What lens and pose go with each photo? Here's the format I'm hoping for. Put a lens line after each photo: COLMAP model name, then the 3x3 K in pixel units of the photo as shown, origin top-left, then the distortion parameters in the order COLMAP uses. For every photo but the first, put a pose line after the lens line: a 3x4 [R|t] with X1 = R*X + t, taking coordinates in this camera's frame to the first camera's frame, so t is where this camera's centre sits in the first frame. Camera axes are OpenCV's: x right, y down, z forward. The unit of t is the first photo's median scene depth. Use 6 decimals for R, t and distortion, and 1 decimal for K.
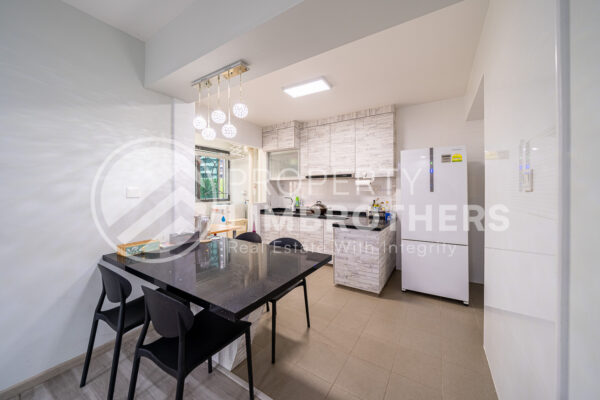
lens RADIAL K [[210.1, 0, 308.8], [0, 210.1, 191.6], [0, 0, 1]] dist [-0.000707, -0.000125]
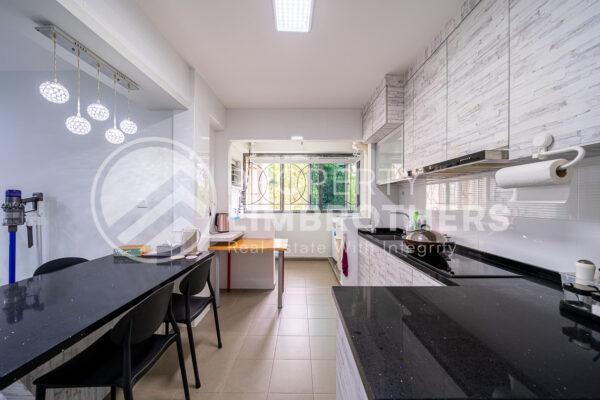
lens RADIAL K [[210.1, 0, 301.1], [0, 210.1, 200.9], [0, 0, 1]] dist [0.000091, -0.000031]
pose [[0.523529, 0.006955, -0.851980, 0.353629], [-0.003733, 0.999976, 0.005869, -0.008155], [0.852000, 0.000108, 0.523542, 0.631248]]
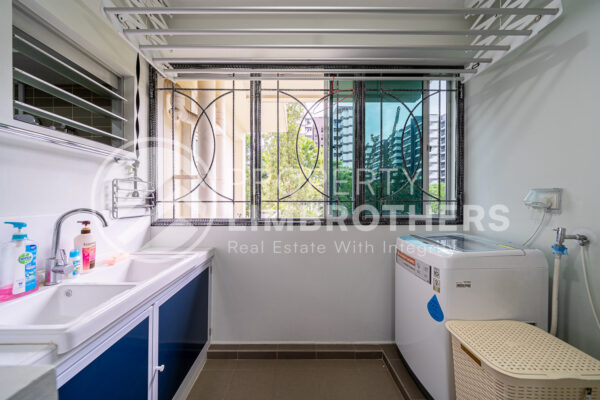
lens RADIAL K [[202.4, 0, 300.0], [0, 202.4, 200.0], [0, 0, 1]] dist [0.000160, 0.000002]
pose [[0.529596, -0.000809, -0.848250, -0.426060], [-0.005208, 0.999978, -0.004205, 0.019628], [0.848234, 0.006644, 0.529579, 1.082899]]
